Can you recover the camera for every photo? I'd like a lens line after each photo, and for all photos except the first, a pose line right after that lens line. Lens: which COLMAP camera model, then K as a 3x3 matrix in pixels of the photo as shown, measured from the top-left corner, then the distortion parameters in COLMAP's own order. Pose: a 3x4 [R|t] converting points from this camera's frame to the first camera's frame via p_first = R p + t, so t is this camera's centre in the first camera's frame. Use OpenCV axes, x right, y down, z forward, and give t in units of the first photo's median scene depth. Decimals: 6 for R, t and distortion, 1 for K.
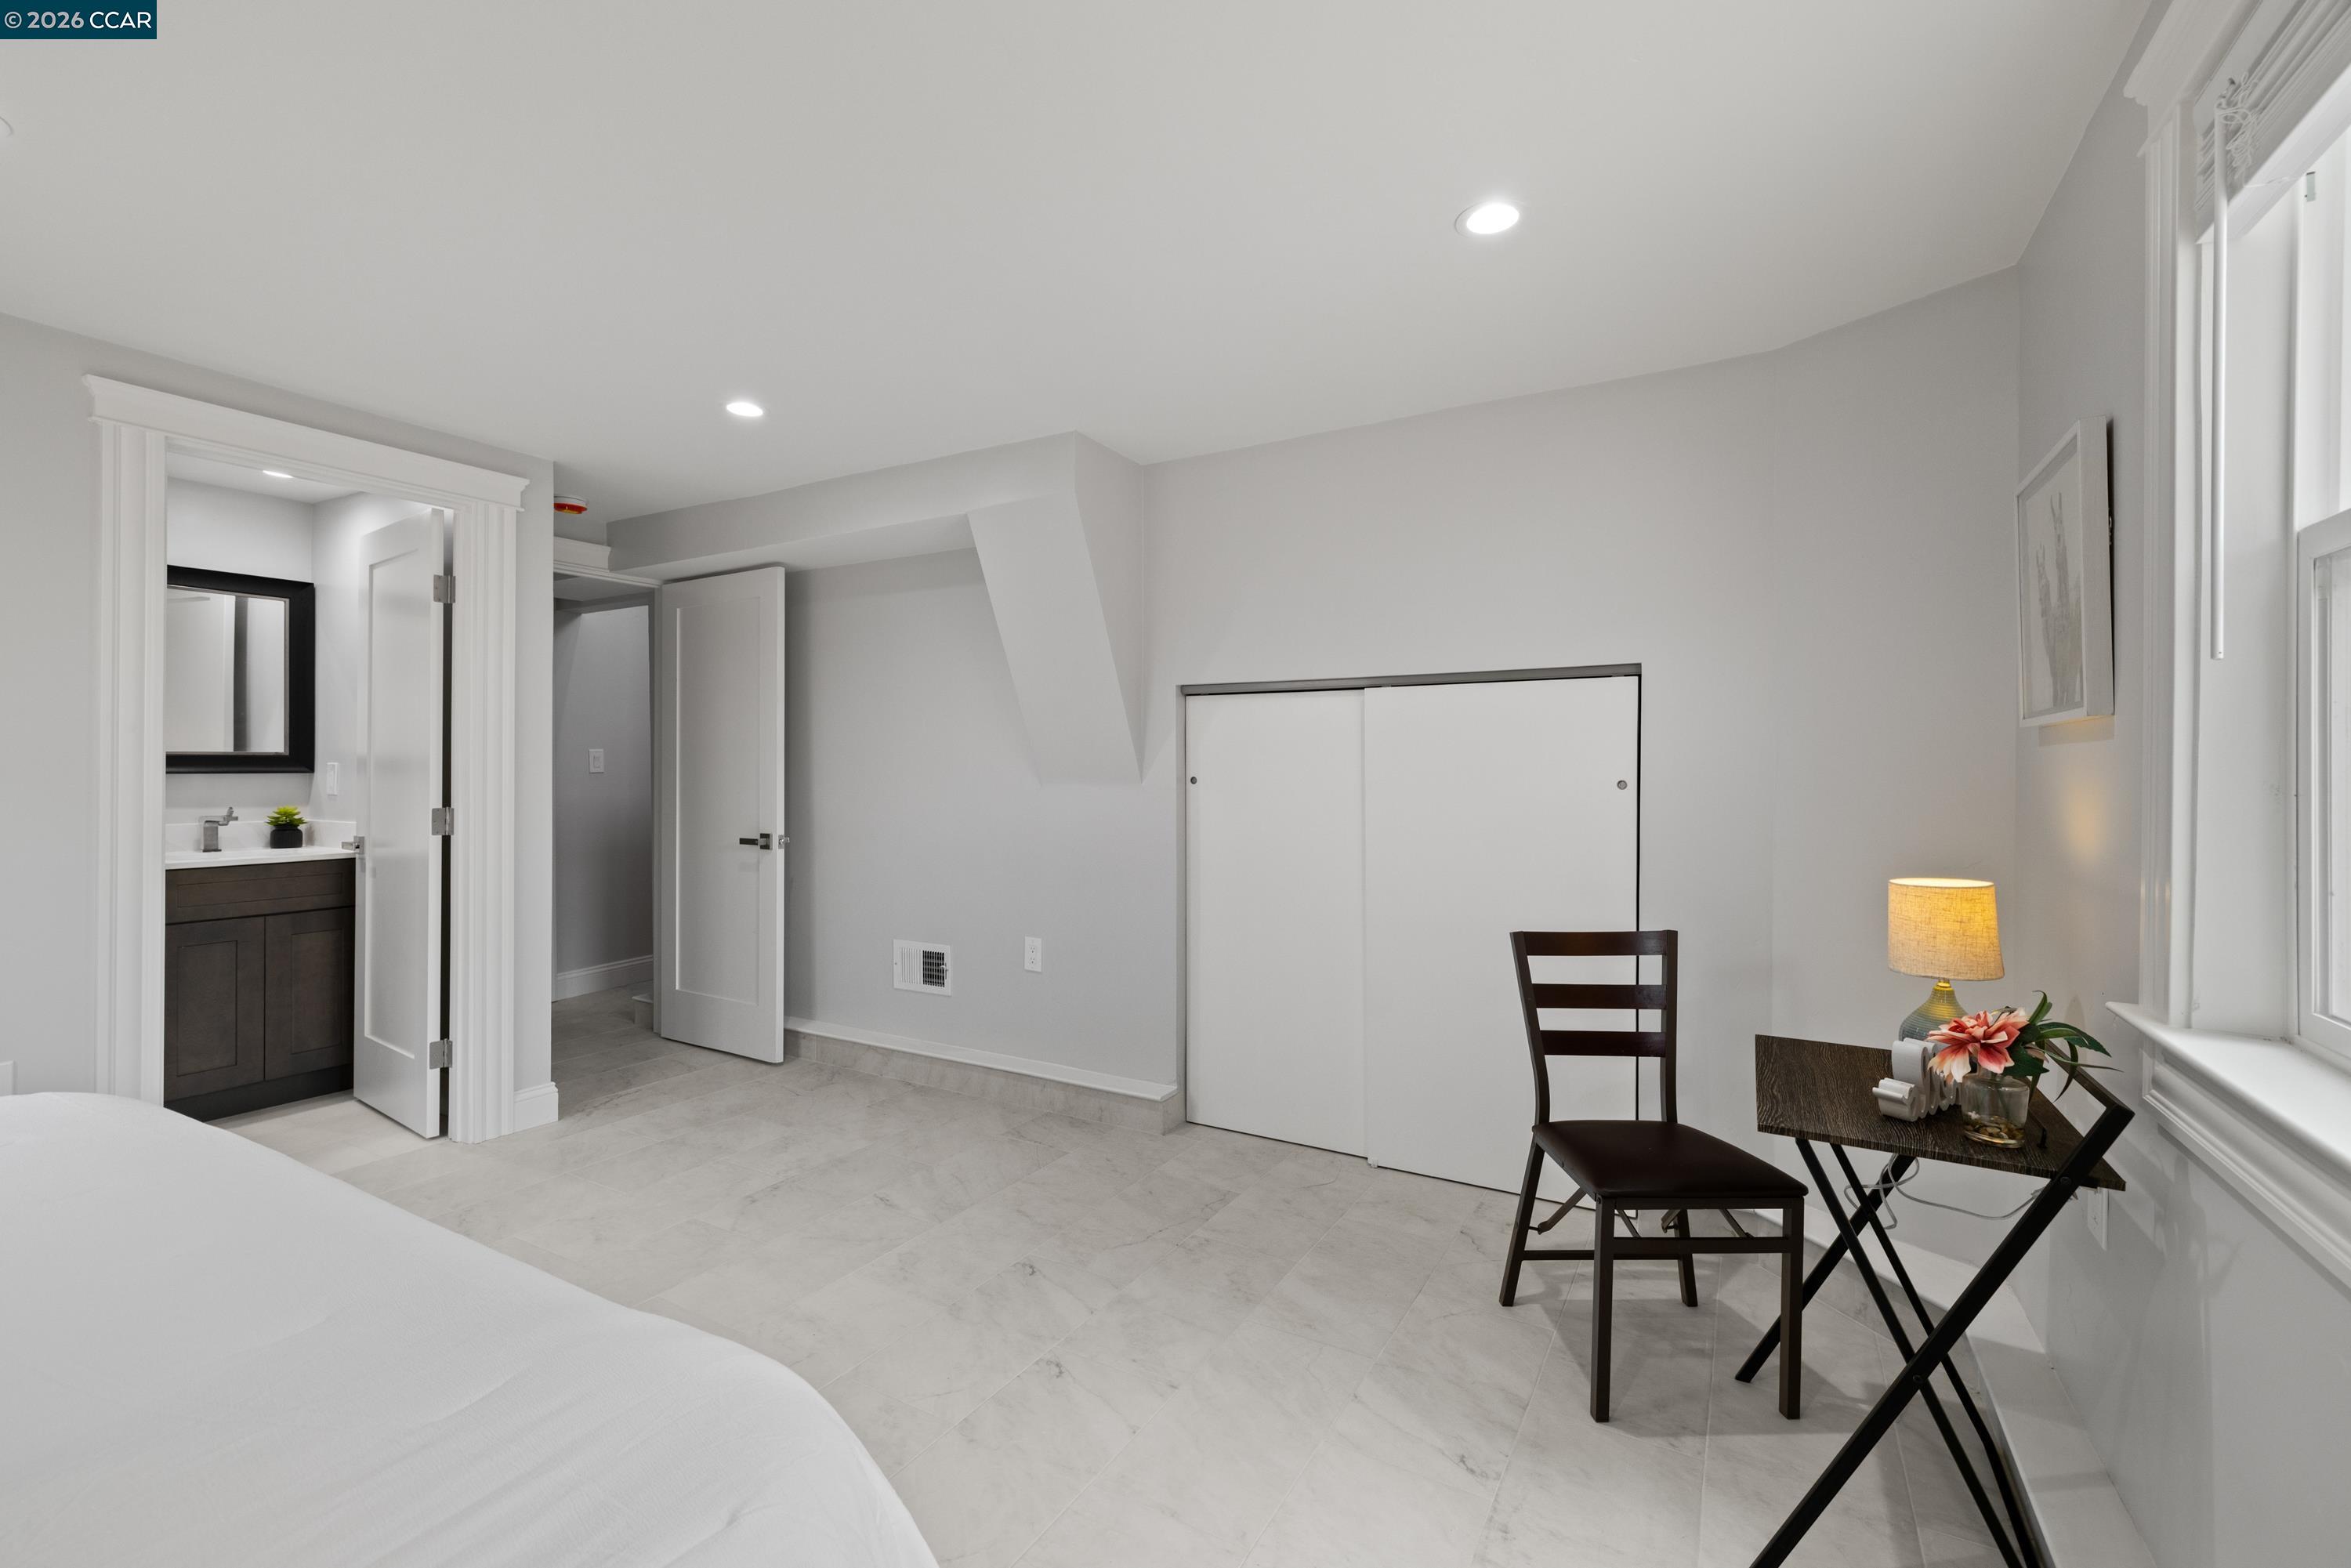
lens RADIAL K [[1017.7, 0, 1167.3], [0, 1017.7, 784.6], [0, 0, 1]] dist [0.003273, 0.000342]
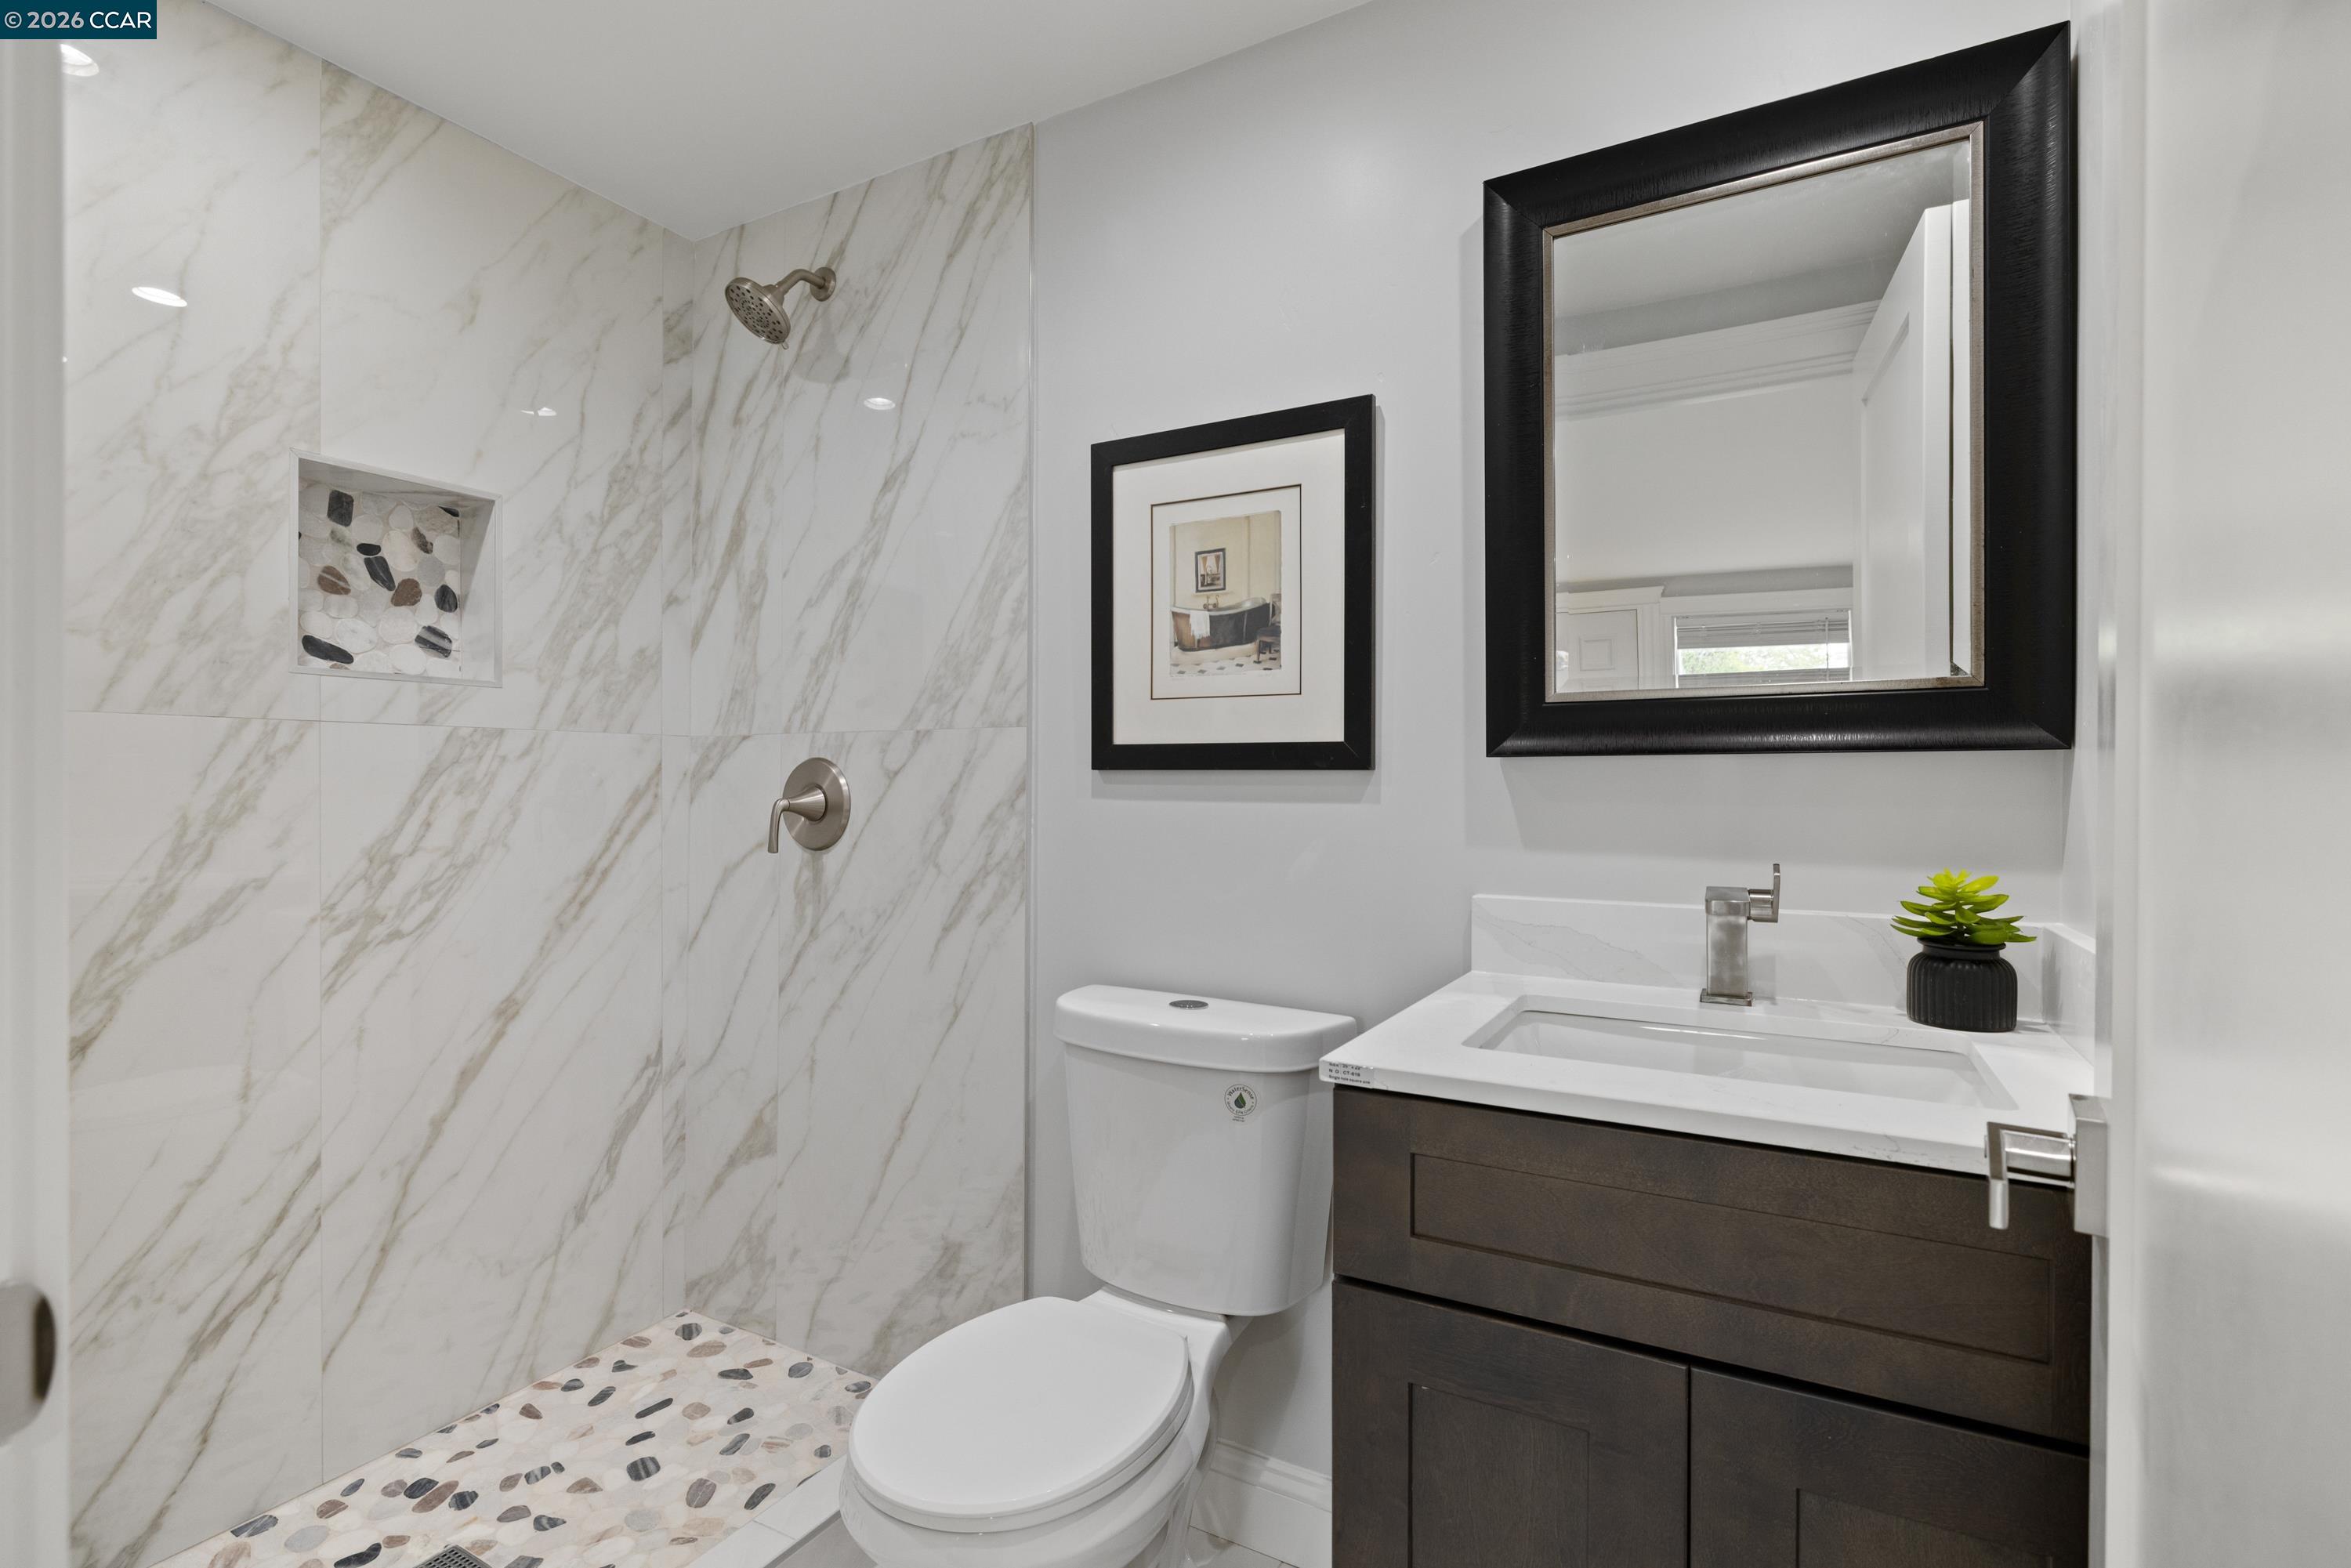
lens RADIAL K [[1056.1, 0, 1175.5], [0, 1056.1, 784.0], [0, 0, 1]] dist [0.001868, 0.000457]
pose [[-0.018484, -0.005183, -0.999816, -0.632053], [-0.008959, 0.999947, -0.005018, 0.001378], [0.999789, 0.008864, -0.018529, 0.870375]]
